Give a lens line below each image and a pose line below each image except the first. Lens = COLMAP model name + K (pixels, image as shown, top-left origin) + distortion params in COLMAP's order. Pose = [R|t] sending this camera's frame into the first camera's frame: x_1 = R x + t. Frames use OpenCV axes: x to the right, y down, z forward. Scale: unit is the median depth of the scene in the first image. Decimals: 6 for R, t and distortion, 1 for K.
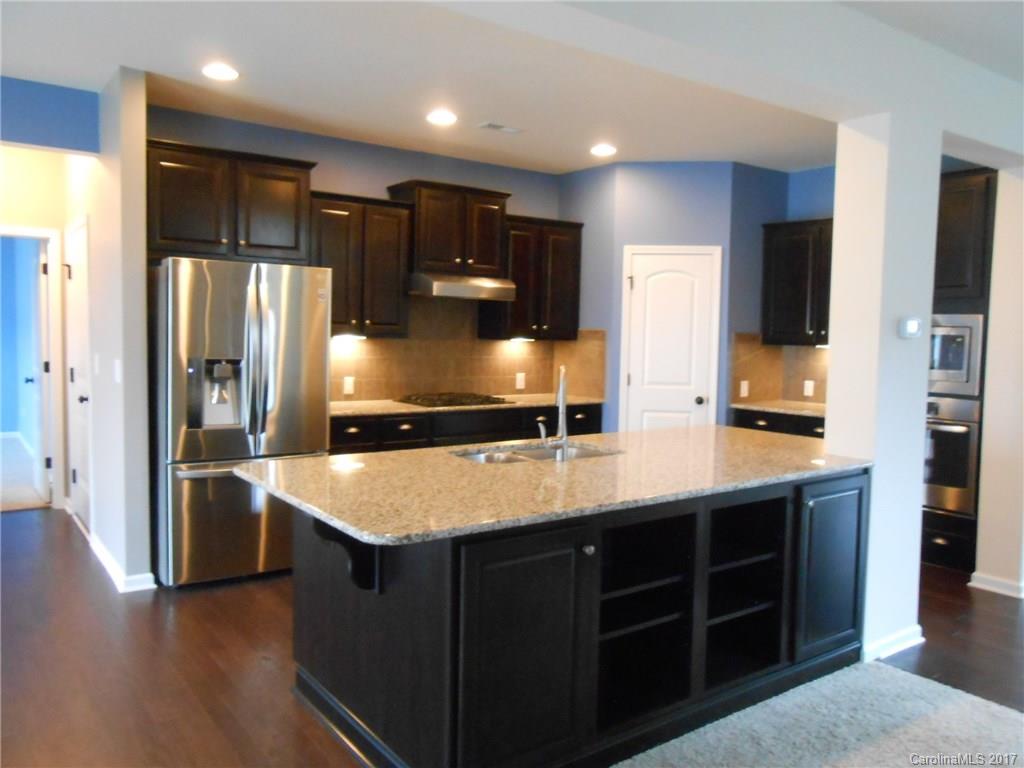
lens RADIAL K [[803.4, 0, 511.9], [0, 803.4, 387.0], [0, 0, 1]] dist [-0.003304, -0.001237]
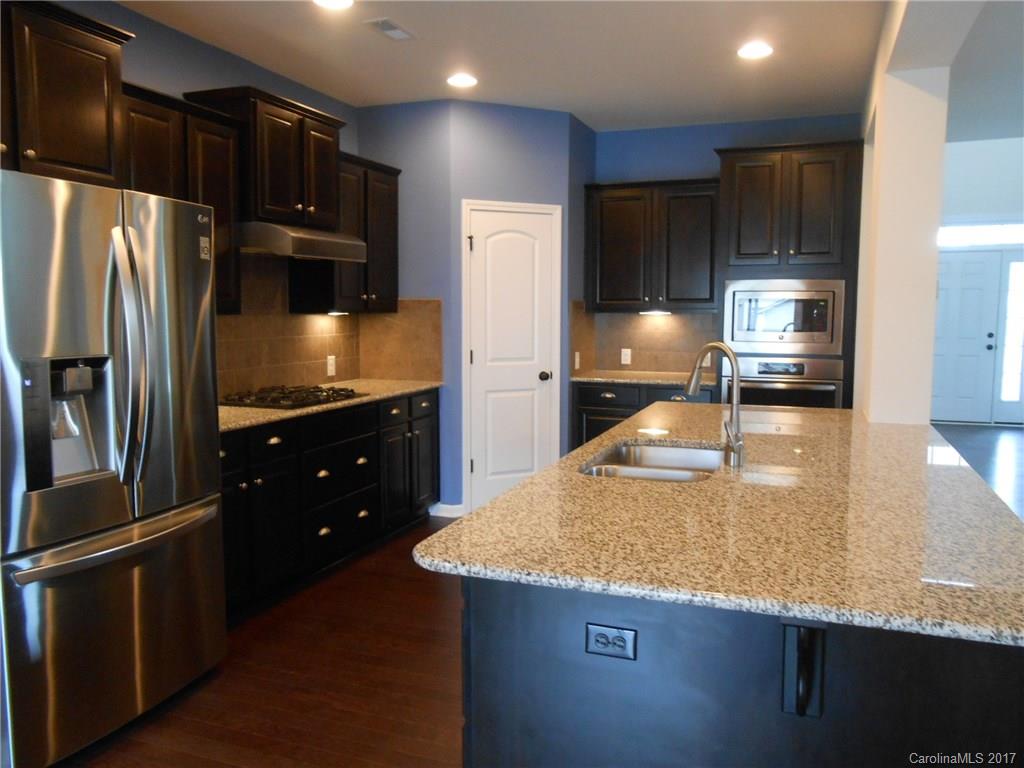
lens RADIAL K [[803.4, 0, 511.0], [0, 803.4, 378.5], [0, 0, 1]] dist [-0.003304, -0.001237]
pose [[0.843140, -0.065512, 0.533689, -0.280453], [0.051735, 0.997829, 0.040753, -0.019240], [-0.535200, -0.006750, 0.844698, 0.254013]]
